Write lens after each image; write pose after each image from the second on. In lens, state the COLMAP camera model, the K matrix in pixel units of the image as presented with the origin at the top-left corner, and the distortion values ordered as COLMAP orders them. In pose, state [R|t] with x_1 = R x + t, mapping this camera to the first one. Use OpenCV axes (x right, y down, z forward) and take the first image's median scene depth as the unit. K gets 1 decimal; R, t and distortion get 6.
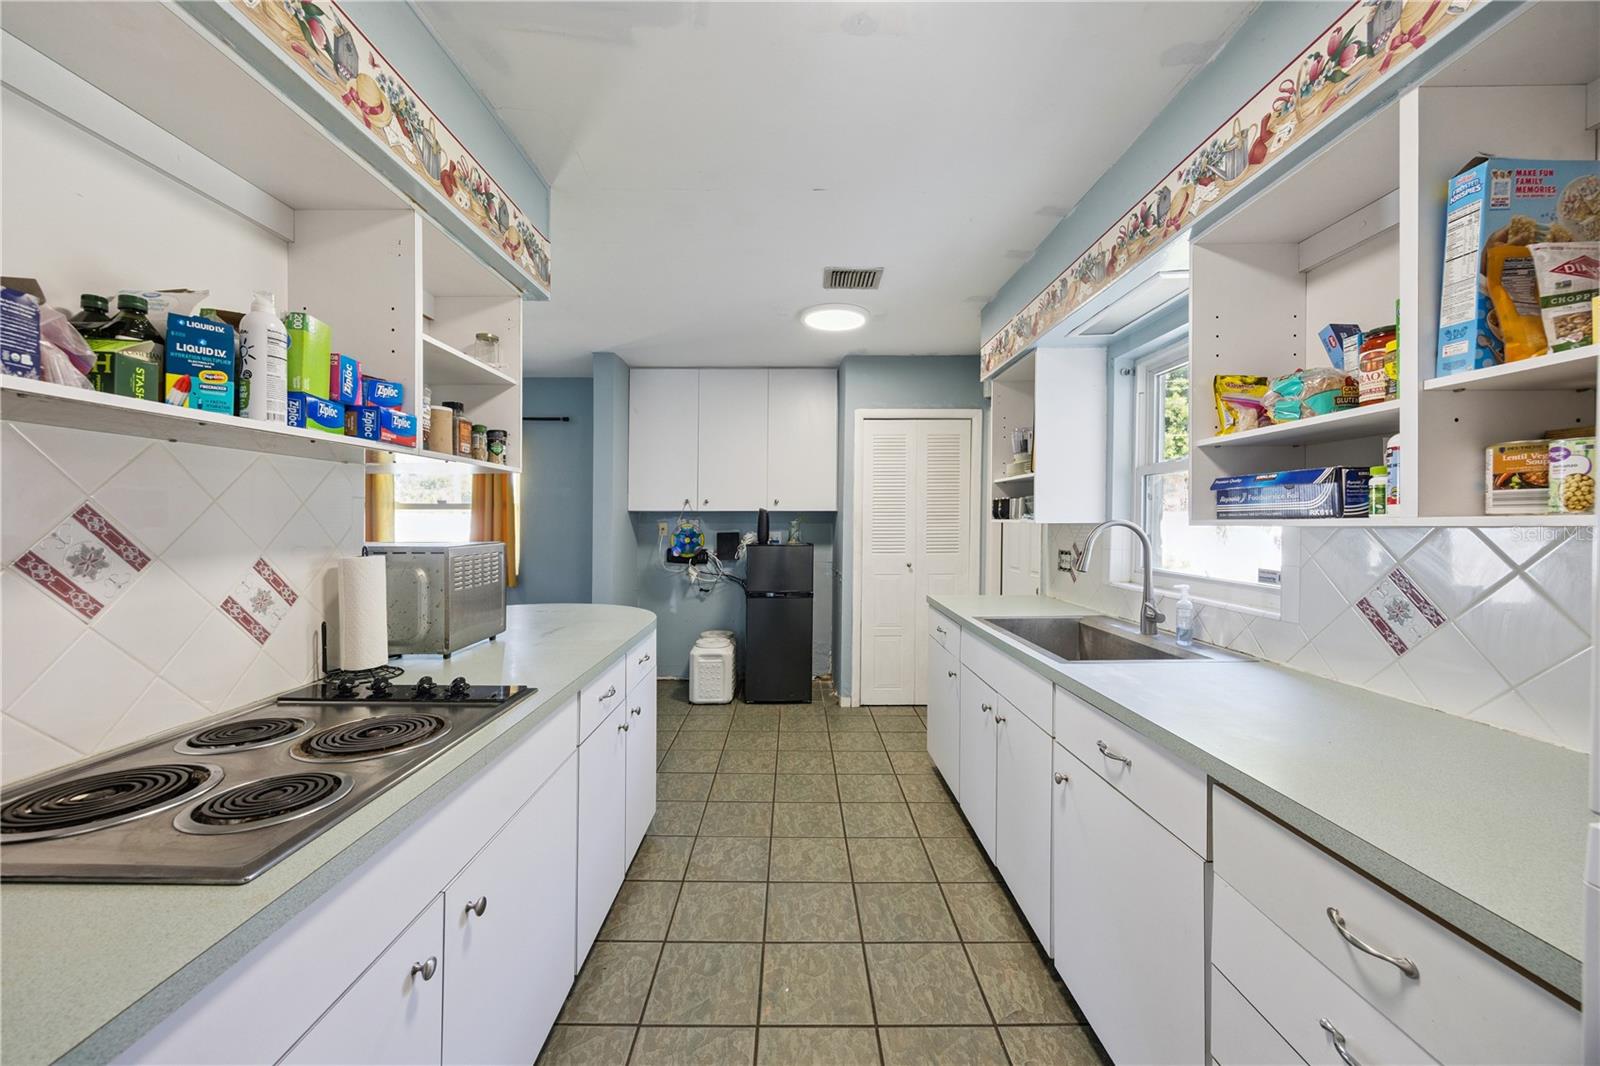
lens RADIAL K [[600.3, 0, 799.2], [0, 600.3, 521.5], [0, 0, 1]] dist [0.001829, 0.000224]
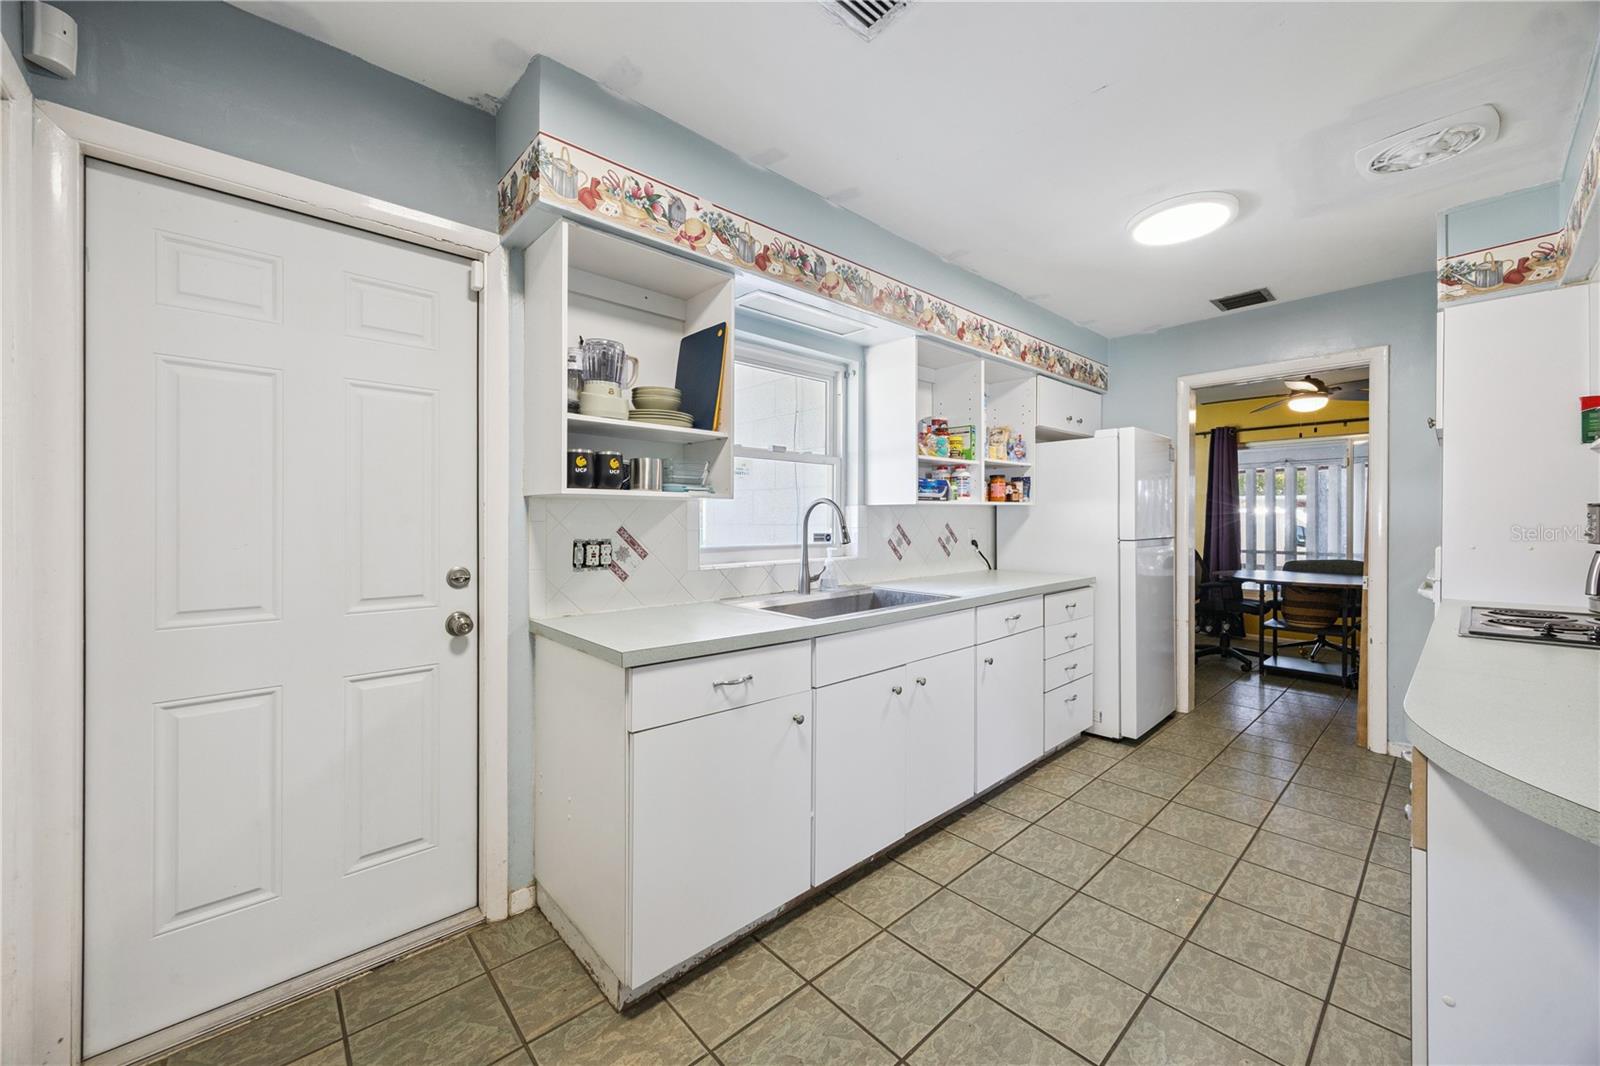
lens RADIAL K [[600.3, 0, 799.2], [0, 600.3, 521.5], [0, 0, 1]] dist [0.001829, 0.000224]
pose [[-0.662095, -0.002114, 0.749417, -0.159396], [0.003416, 0.999977, 0.005839, 0.019860], [-0.749412, 0.006426, -0.662073, 0.917050]]
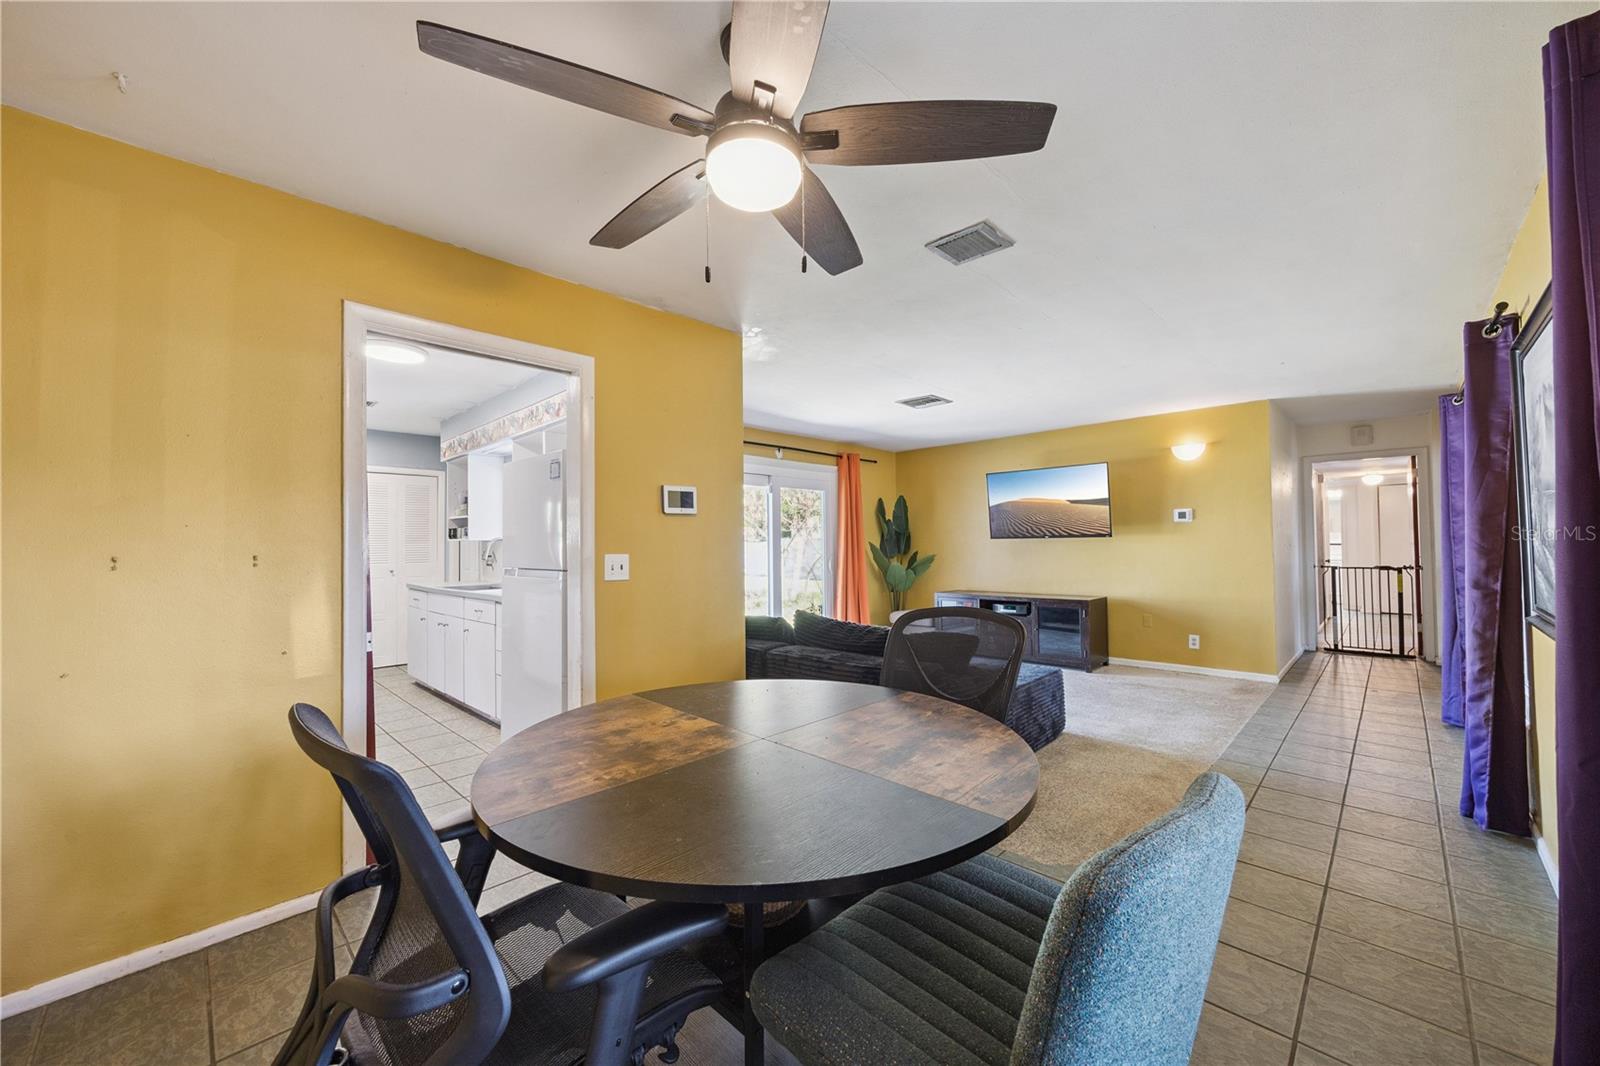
lens RADIAL K [[608.1, 0, 800.0], [0, 608.1, 533.0], [0, 0, 1]] dist [0.003102, 0.000242]
pose [[0.703297, 0.002898, 0.710890, -0.169785], [0.017800, 0.999606, -0.021685, 0.025839], [-0.710673, 0.027905, 0.702968, -0.750758]]
